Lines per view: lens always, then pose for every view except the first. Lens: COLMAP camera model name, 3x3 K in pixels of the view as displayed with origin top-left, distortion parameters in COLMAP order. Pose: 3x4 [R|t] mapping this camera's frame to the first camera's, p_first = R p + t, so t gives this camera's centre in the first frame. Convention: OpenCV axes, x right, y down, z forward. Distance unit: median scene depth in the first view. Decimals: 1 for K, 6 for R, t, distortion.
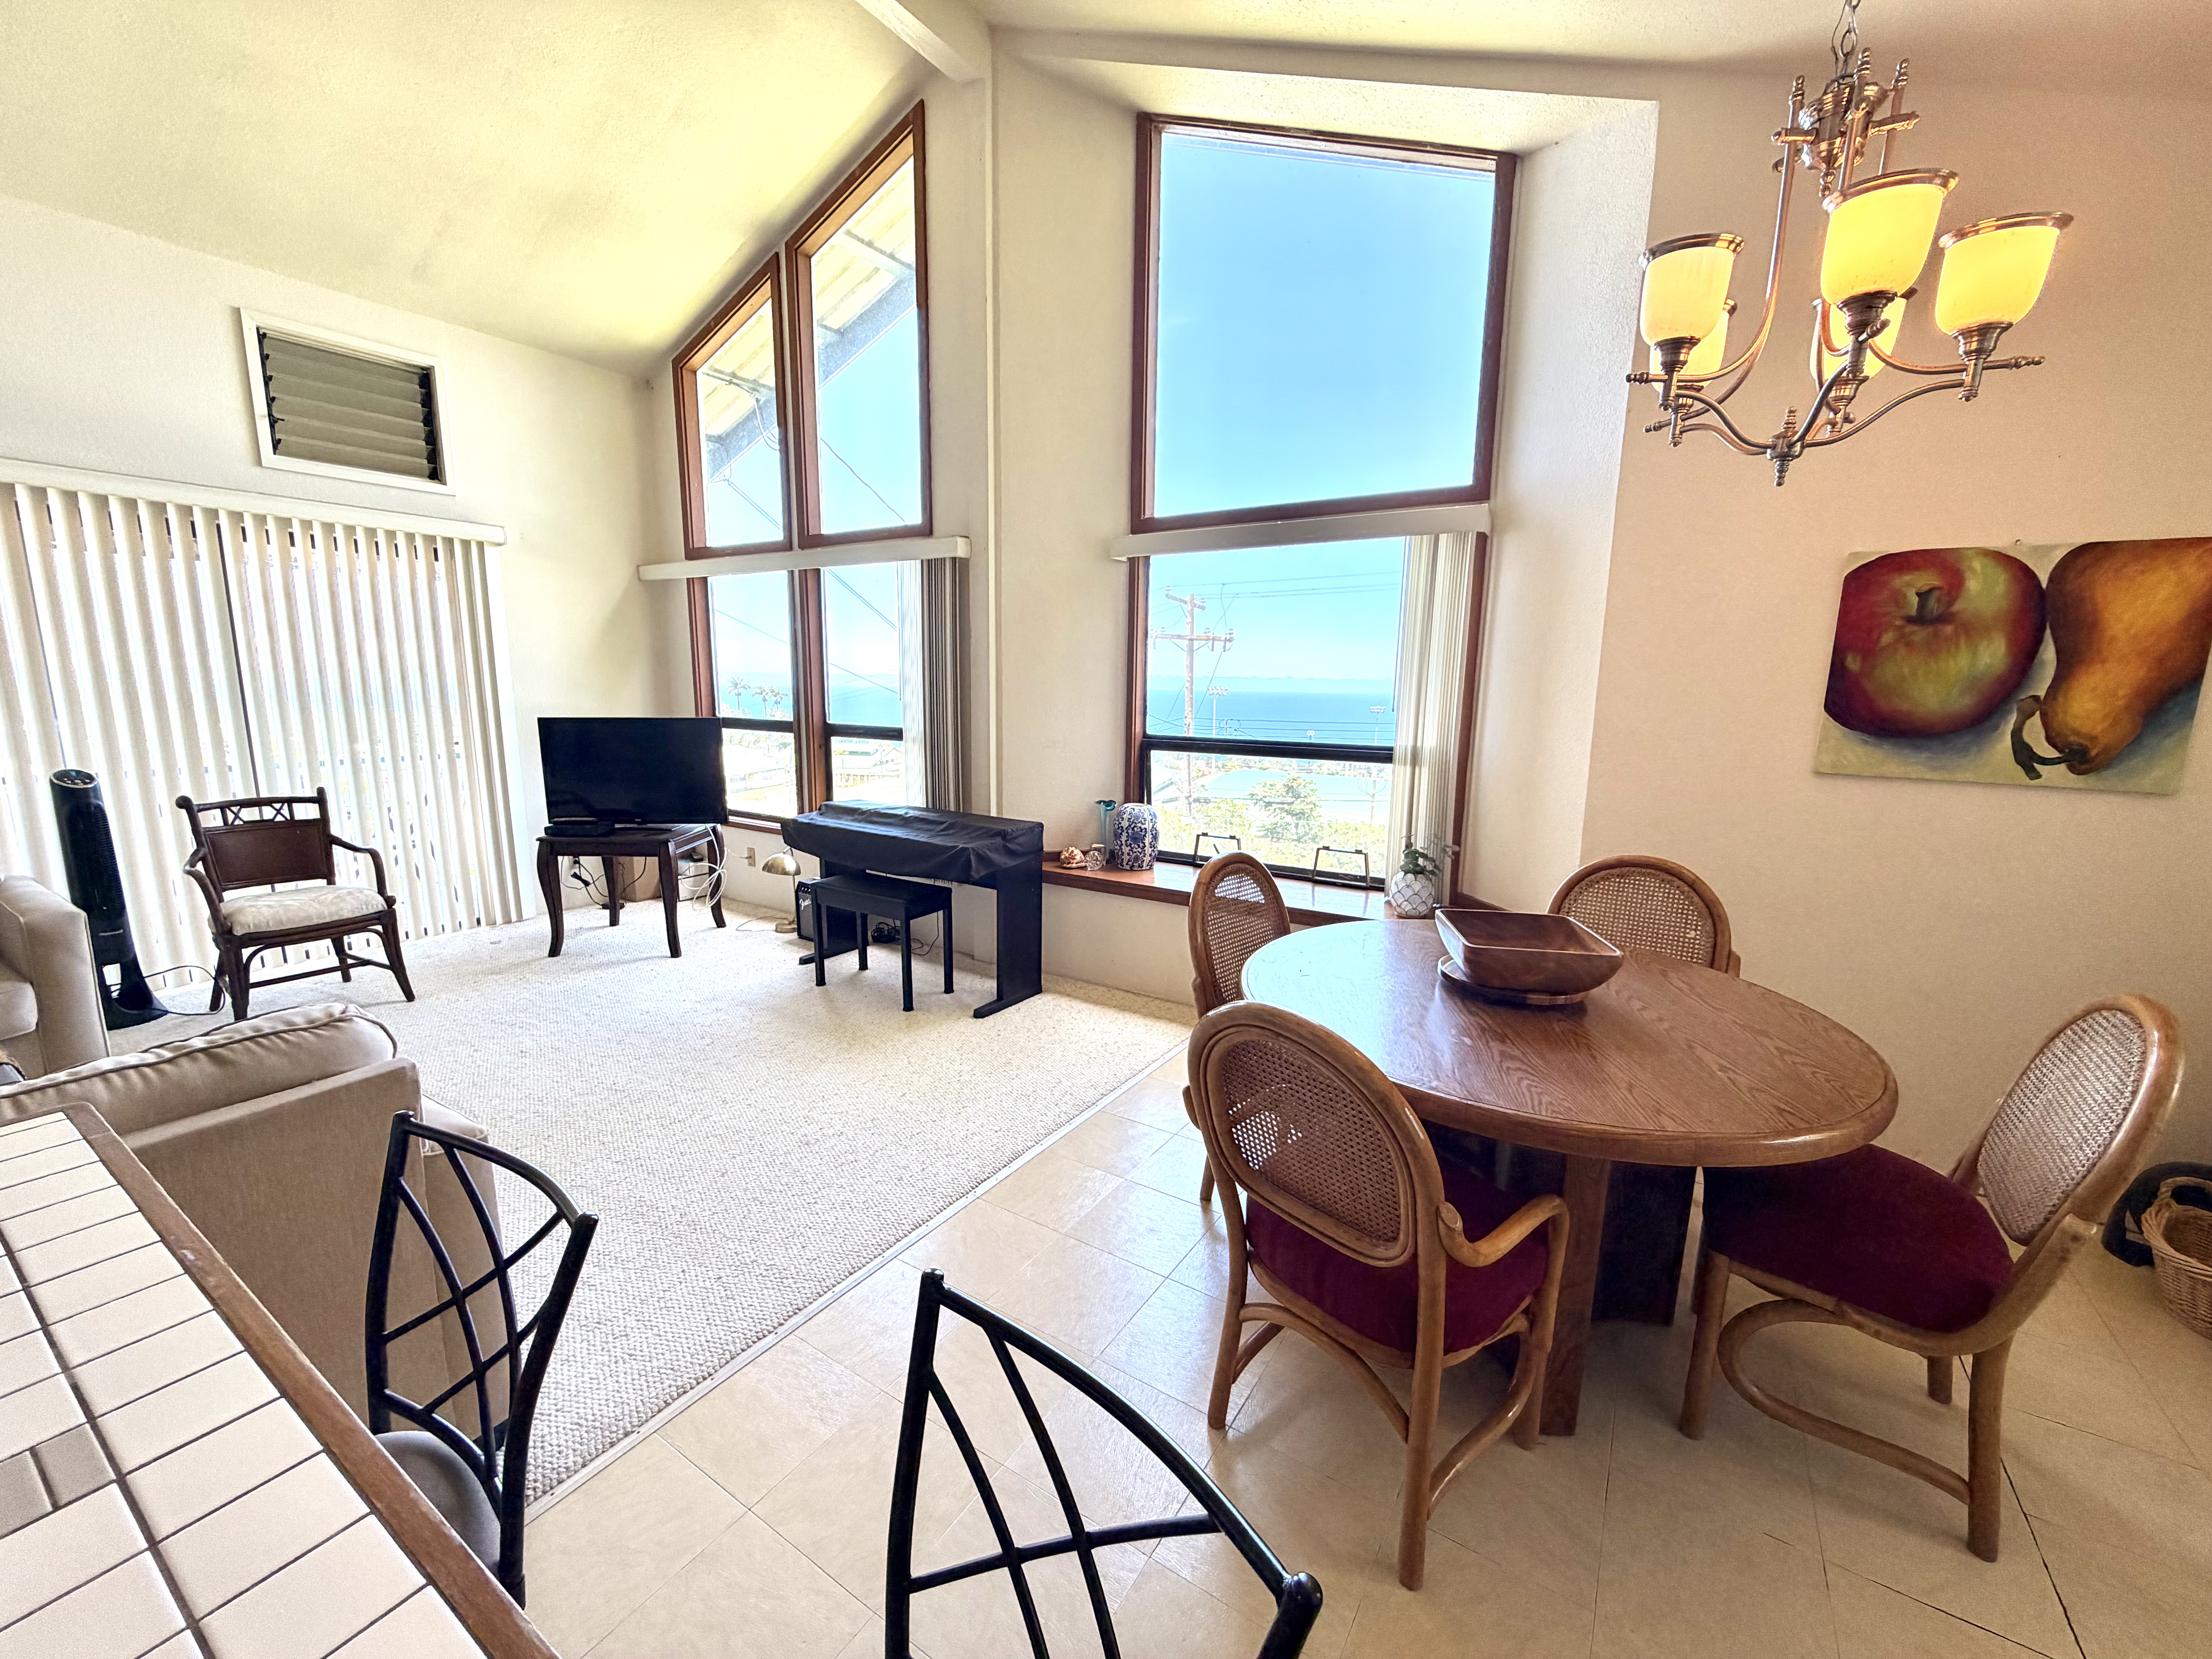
lens RADIAL K [[883.0, 0, 1103.8], [0, 883.0, 828.3], [0, 0, 1]] dist [0.001793, -0.000366]
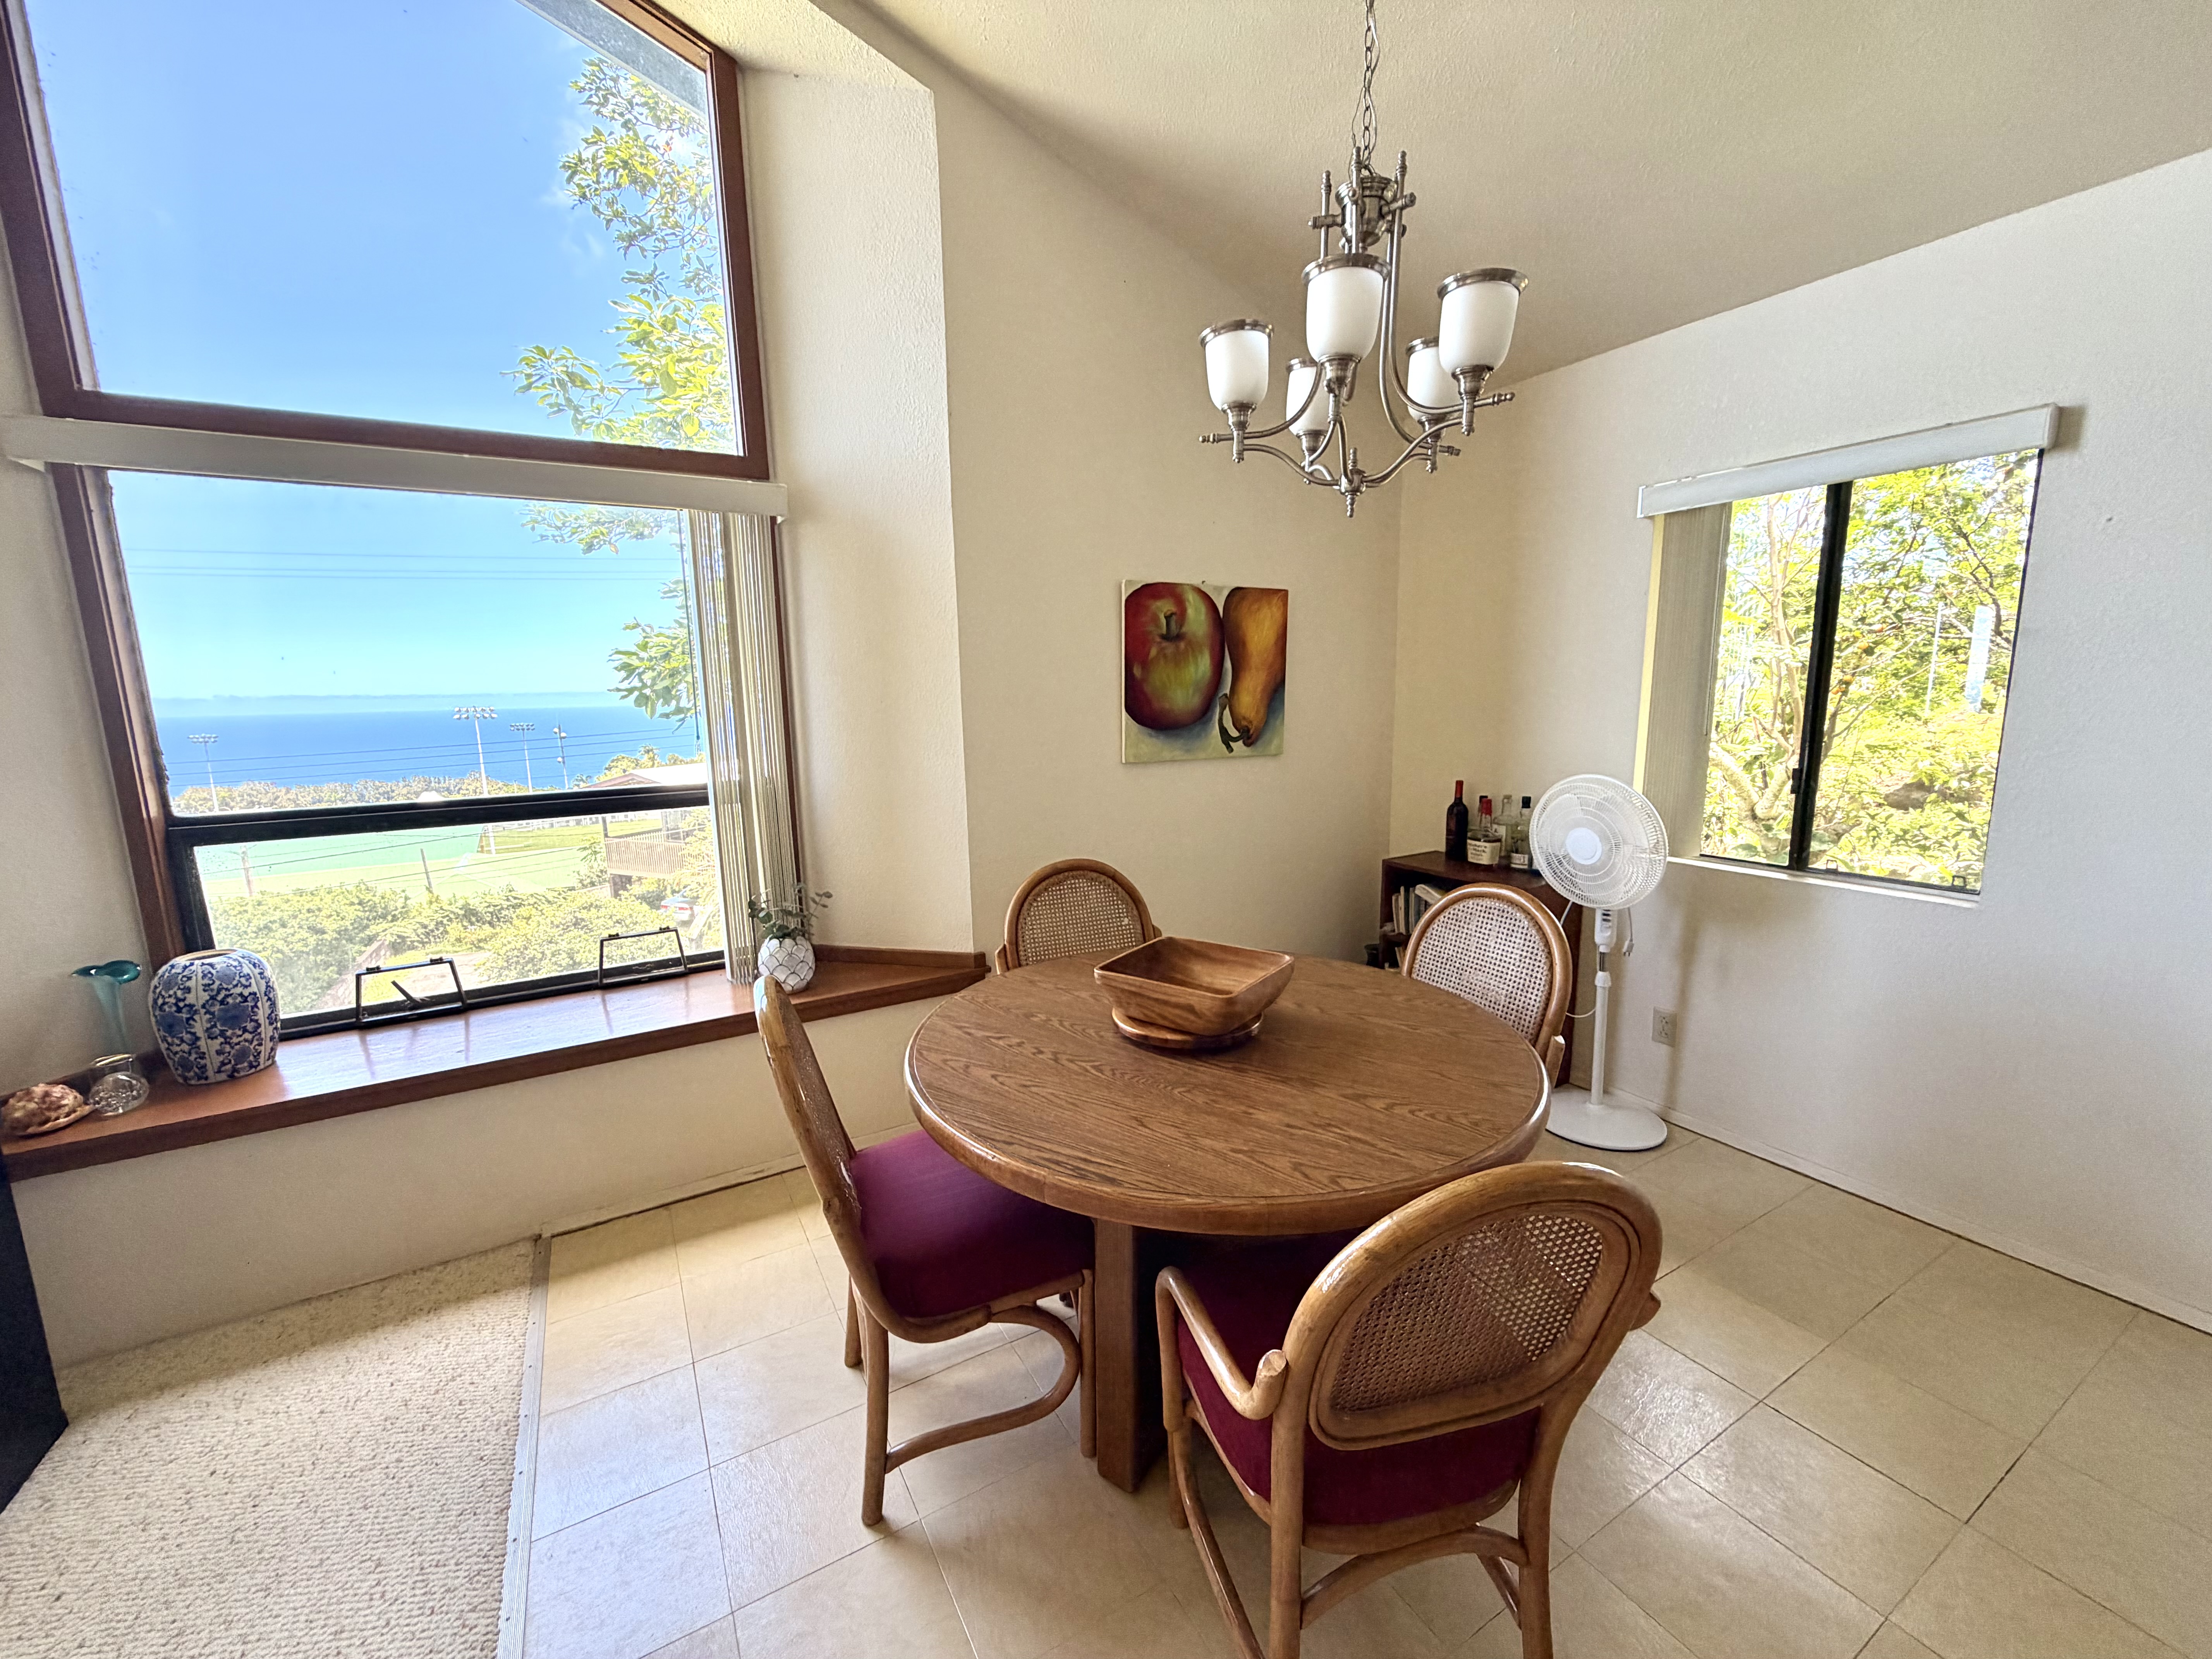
lens RADIAL K [[883.0, 0, 1104.4], [0, 883.0, 829.1], [0, 0, 1]] dist [0.001793, -0.000366]
pose [[0.459129, -0.163345, 0.873223, -0.210571], [0.171137, 0.980802, 0.093487, -0.074333], [-0.871729, 0.106518, 0.478269, 0.374152]]
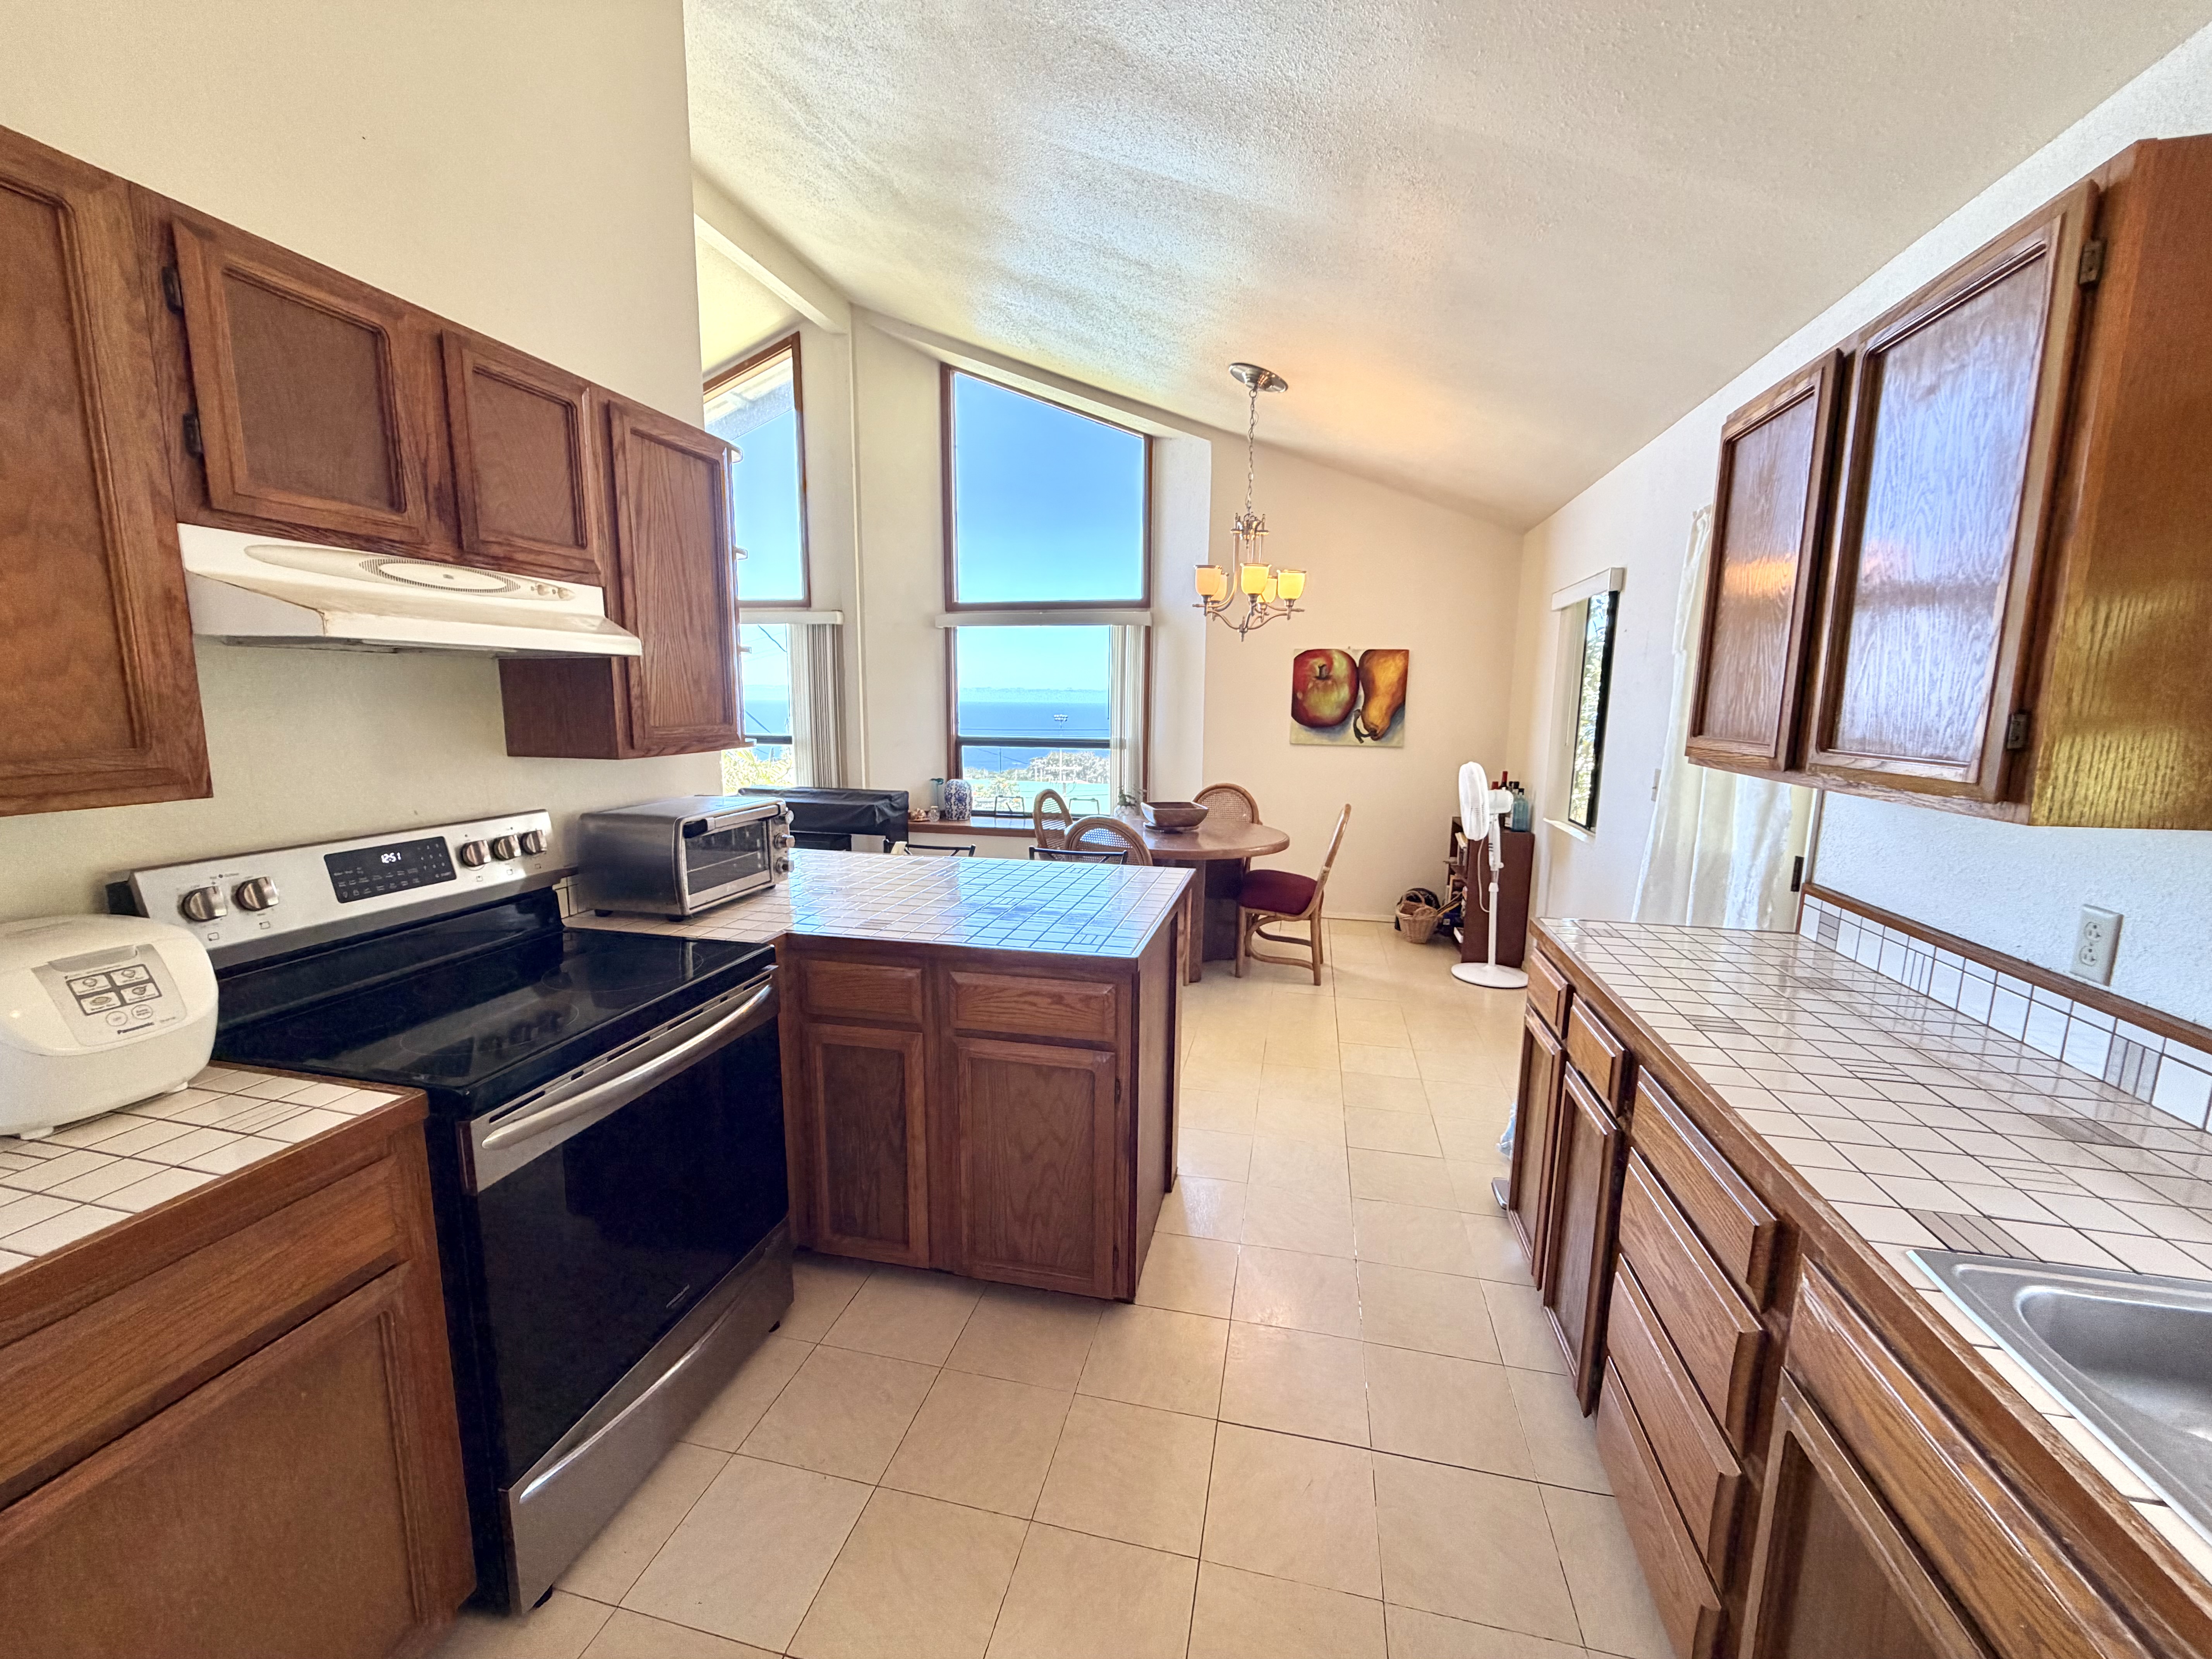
lens RADIAL K [[883.0, 0, 1097.5], [0, 883.0, 825.6], [0, 0, 1]] dist [0.001793, -0.000366]
pose [[0.941722, -0.052848, 0.332214, -0.342406], [0.058522, 0.998261, -0.007088, 0.107522], [-0.331262, 0.026117, 0.943177, -0.778420]]
